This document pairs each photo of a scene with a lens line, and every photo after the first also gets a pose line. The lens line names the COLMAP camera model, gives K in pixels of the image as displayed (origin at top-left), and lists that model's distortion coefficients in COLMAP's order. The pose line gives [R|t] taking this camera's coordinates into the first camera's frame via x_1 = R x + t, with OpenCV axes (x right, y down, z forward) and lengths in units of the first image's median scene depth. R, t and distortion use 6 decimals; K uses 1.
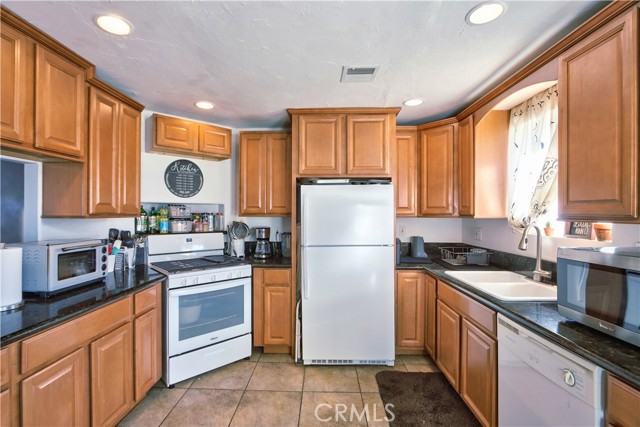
lens RADIAL K [[297.9, 0, 320.0], [0, 297.9, 213.5], [0, 0, 1]] dist [-0.000915, 0.000026]
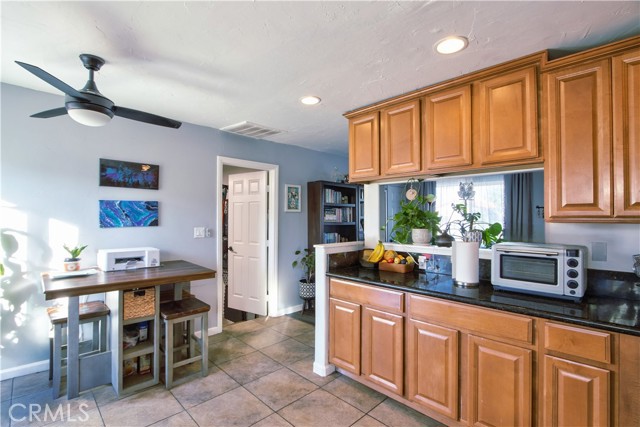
lens RADIAL K [[297.9, 0, 320.0], [0, 297.9, 213.5], [0, 0, 1]] dist [-0.000915, 0.000026]
pose [[-0.701862, -0.011488, -0.712220, 0.333112], [-0.000218, 0.999873, -0.015913, 0.003145], [0.712313, -0.011014, -0.701776, 1.121362]]
